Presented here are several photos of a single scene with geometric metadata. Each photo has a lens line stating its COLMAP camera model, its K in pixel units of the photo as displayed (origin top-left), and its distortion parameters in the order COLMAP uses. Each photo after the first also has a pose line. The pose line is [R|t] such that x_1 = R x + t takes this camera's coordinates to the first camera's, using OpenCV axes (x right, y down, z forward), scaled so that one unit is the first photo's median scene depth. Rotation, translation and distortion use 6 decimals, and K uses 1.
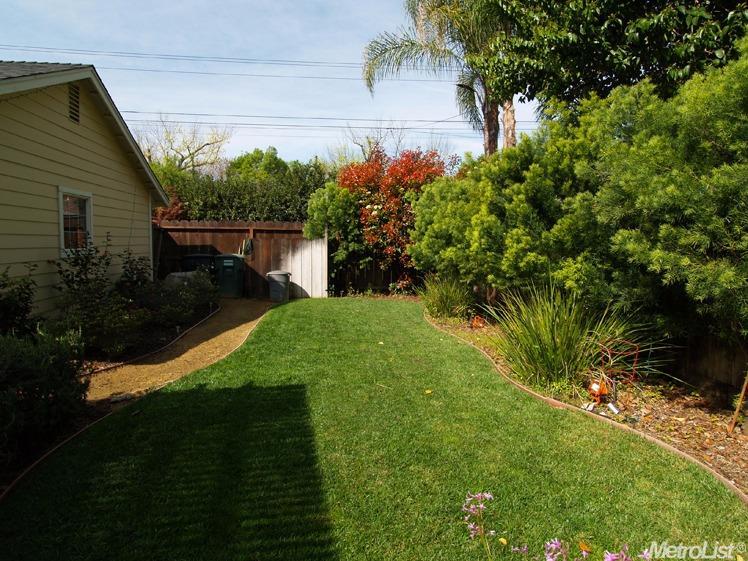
lens RADIAL K [[473.9, 0, 368.8], [0, 473.9, 279.2], [0, 0, 1]] dist [-0.027784, 0.002905]
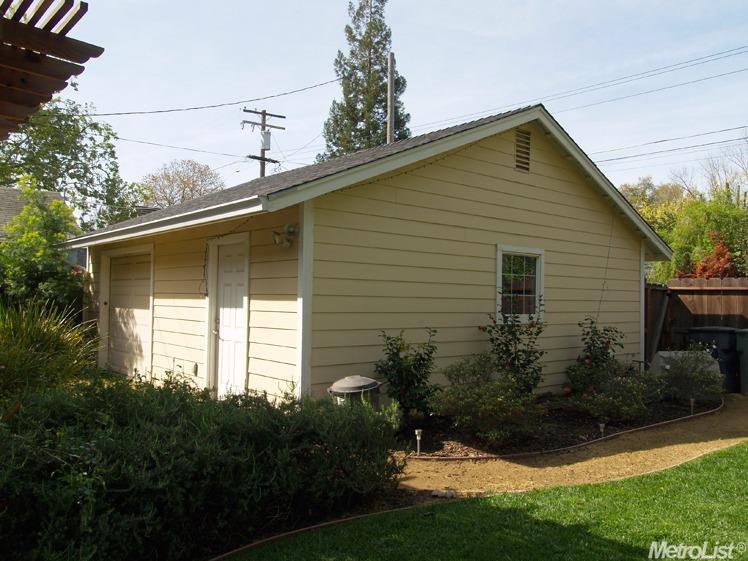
lens RADIAL K [[625.4, 0, 374.0], [0, 625.4, 280.5], [0, 0, 1]] dist [-0.007130, -0.003740]
pose [[0.551325, -0.021311, -0.834018, 0.206416], [-0.079916, 0.993728, -0.078221, -0.016981], [0.830454, 0.109776, 0.546164, 0.150186]]
